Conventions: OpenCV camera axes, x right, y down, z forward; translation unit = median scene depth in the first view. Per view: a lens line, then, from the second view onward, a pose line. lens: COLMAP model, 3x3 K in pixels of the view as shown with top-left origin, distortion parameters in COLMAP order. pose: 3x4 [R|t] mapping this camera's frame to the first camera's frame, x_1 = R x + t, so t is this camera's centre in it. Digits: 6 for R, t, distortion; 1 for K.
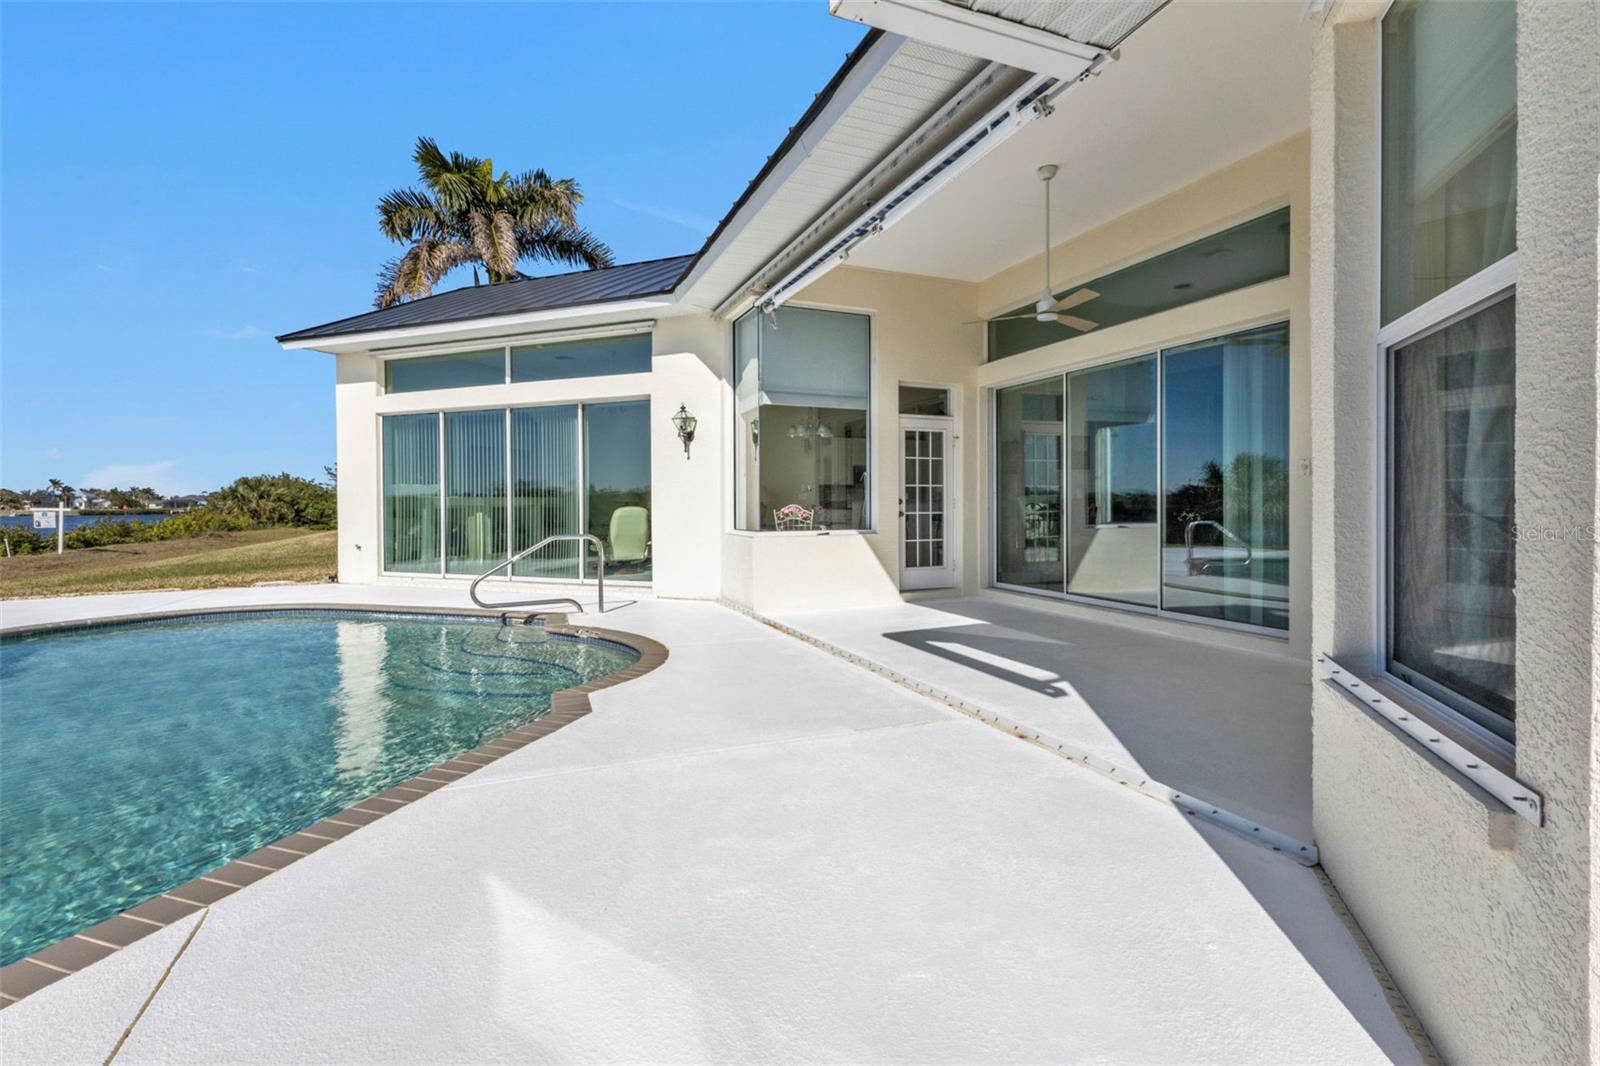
lens RADIAL K [[723.3, 0, 773.1], [0, 723.3, 501.3], [0, 0, 1]] dist [0.019034, -0.002772]
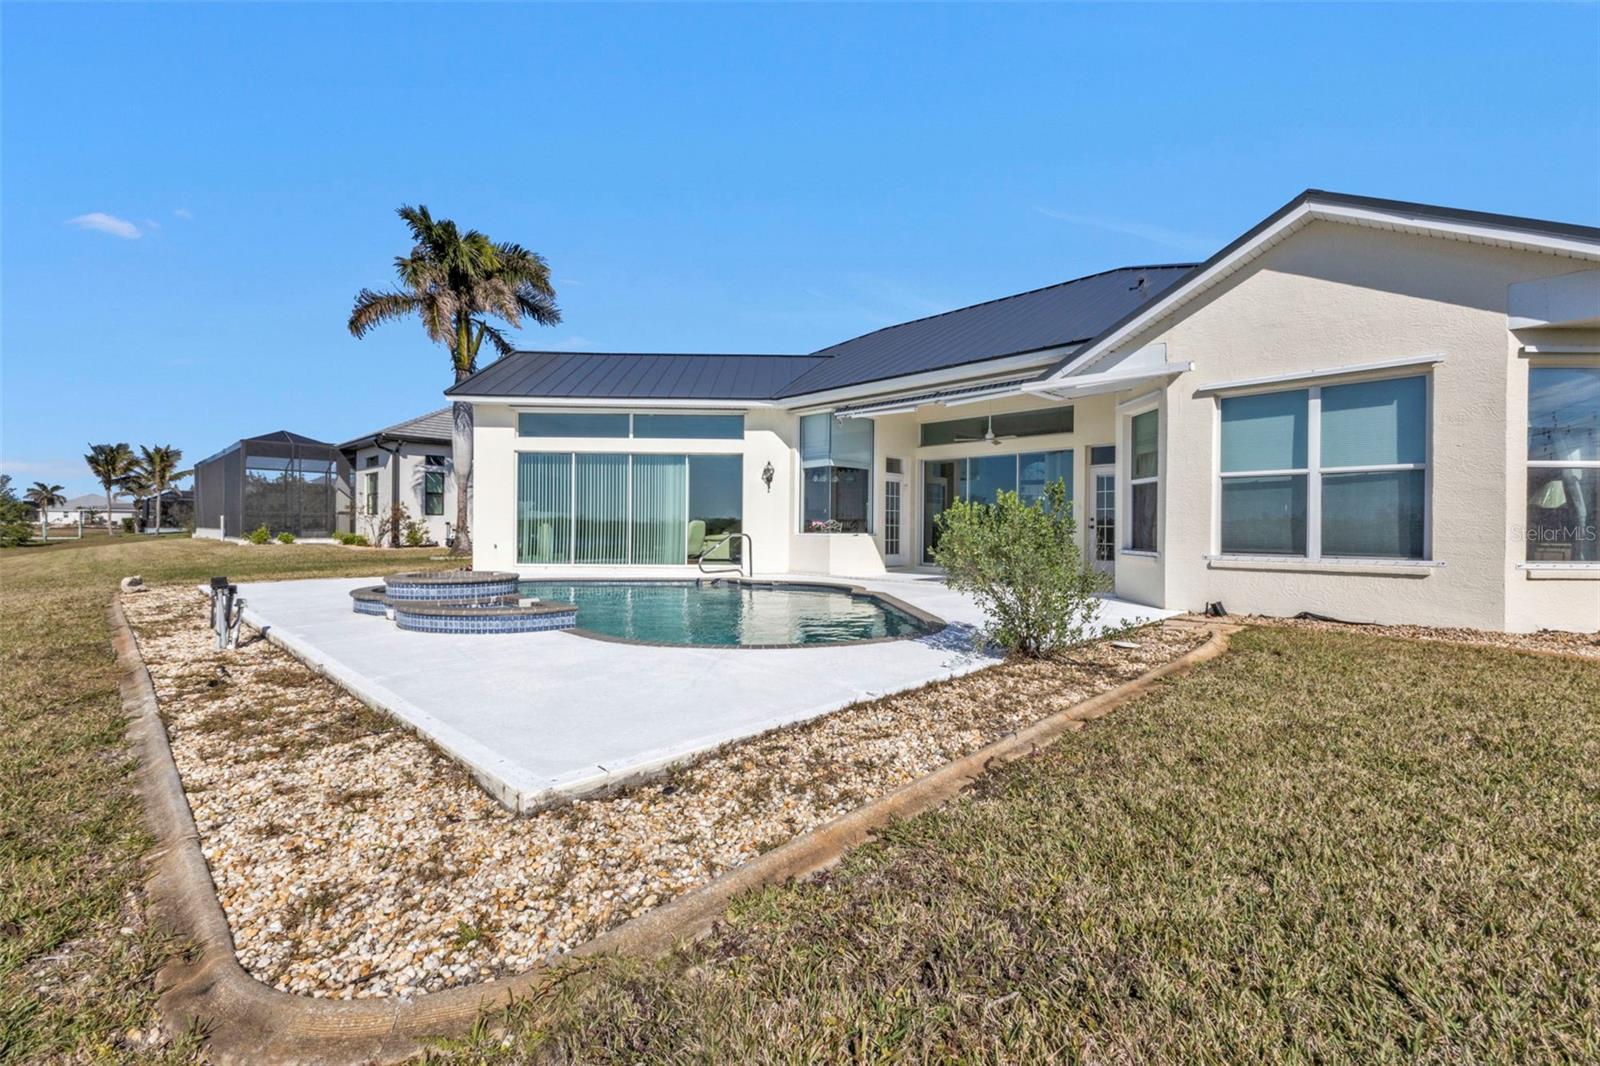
lens RADIAL K [[723.3, 0, 792.2], [0, 723.3, 525.1], [0, 0, 1]] dist [0.019034, -0.002772]
pose [[0.923384, 0.016835, 0.383508, -0.711294], [-0.013313, 0.999841, -0.011836, 0.038574], [-0.383646, 0.005823, 0.923462, -0.598822]]
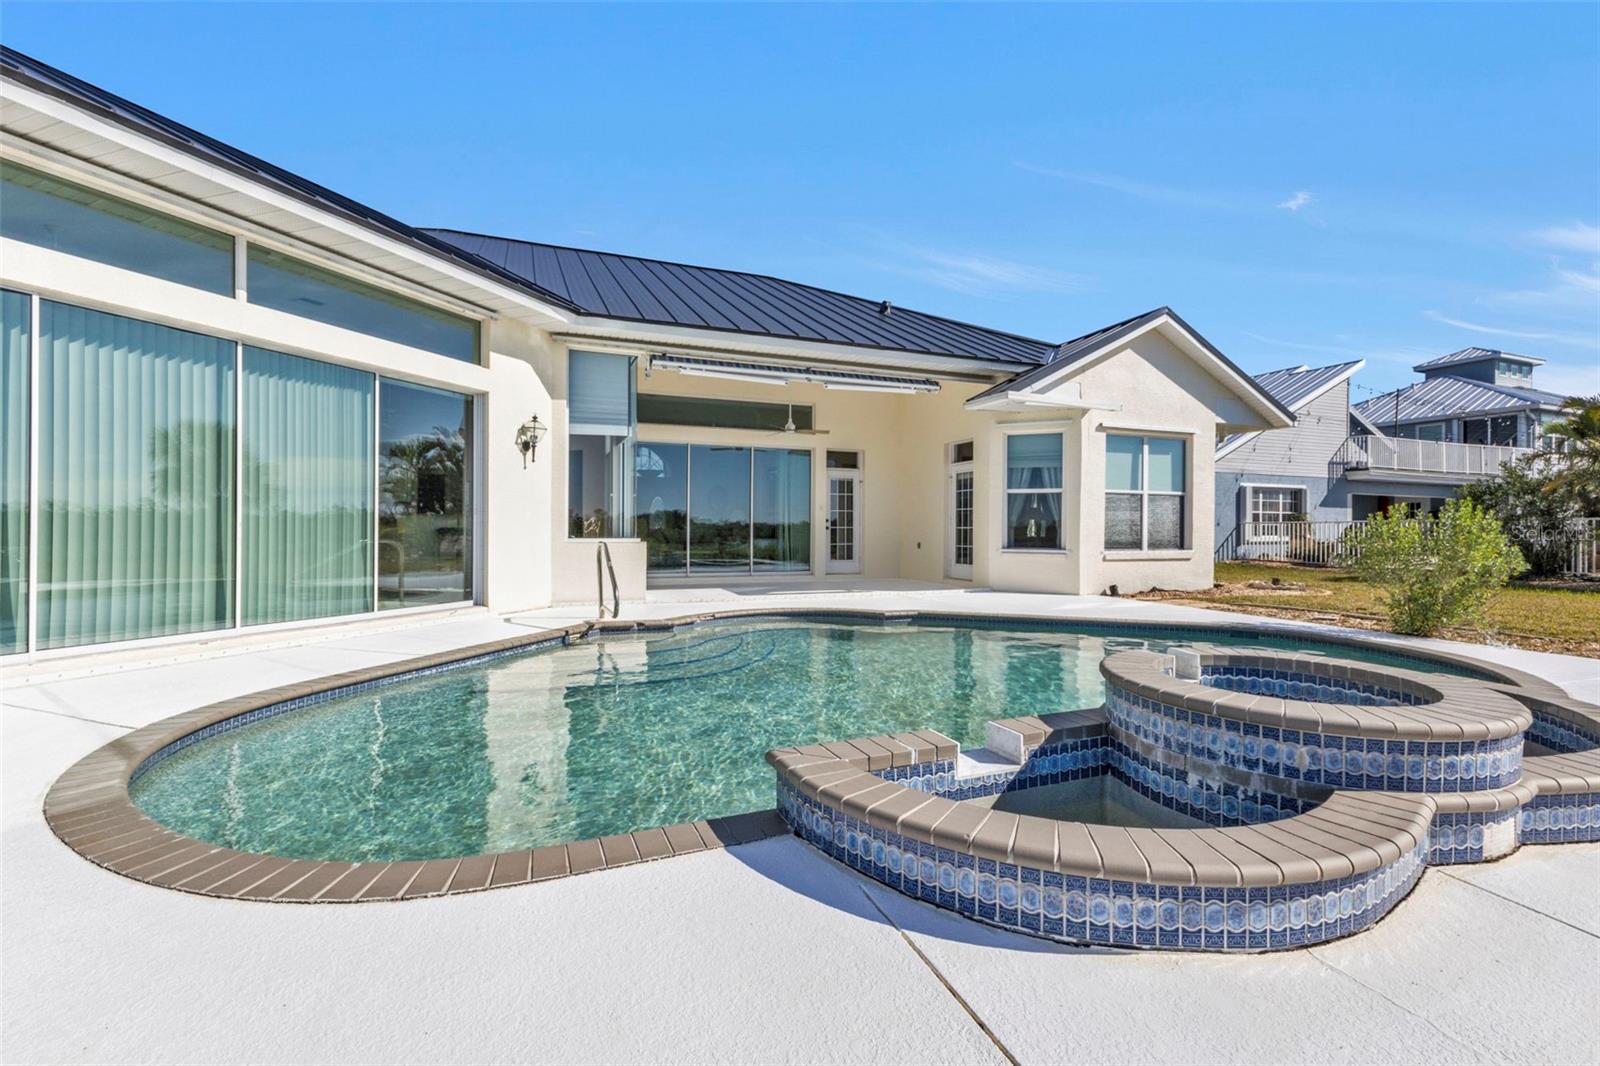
lens RADIAL K [[723.3, 0, 832.0], [0, 723.3, 531.2], [0, 0, 1]] dist [0.019034, -0.002772]
pose [[-0.034931, 0.006718, 0.999367, -1.095293], [0.001025, 0.999977, -0.006686, 0.032575], [-0.999389, 0.000791, -0.034937, 0.607479]]
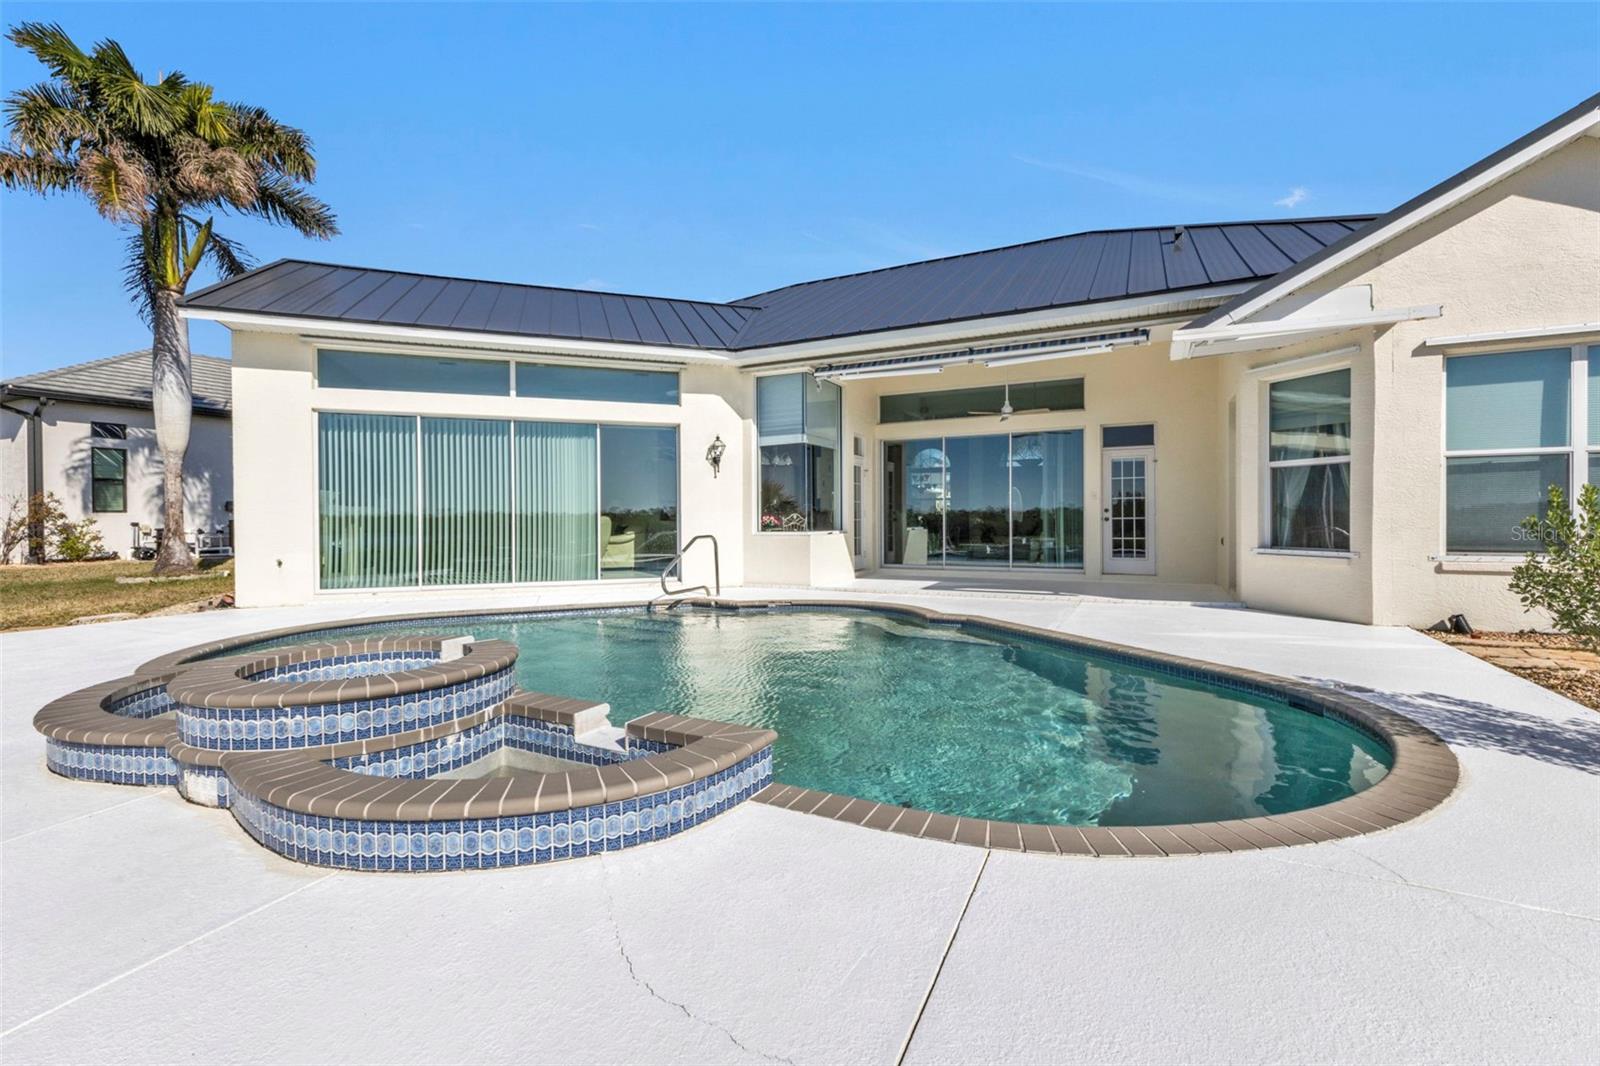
lens RADIAL K [[723.3, 0, 798.2], [0, 723.3, 523.4], [0, 0, 1]] dist [0.019034, -0.002772]
pose [[0.747835, -0.000118, 0.663884, -0.839665], [0.003148, 0.999989, -0.003368, 0.026289], [-0.663877, 0.004608, 0.747828, -0.047832]]
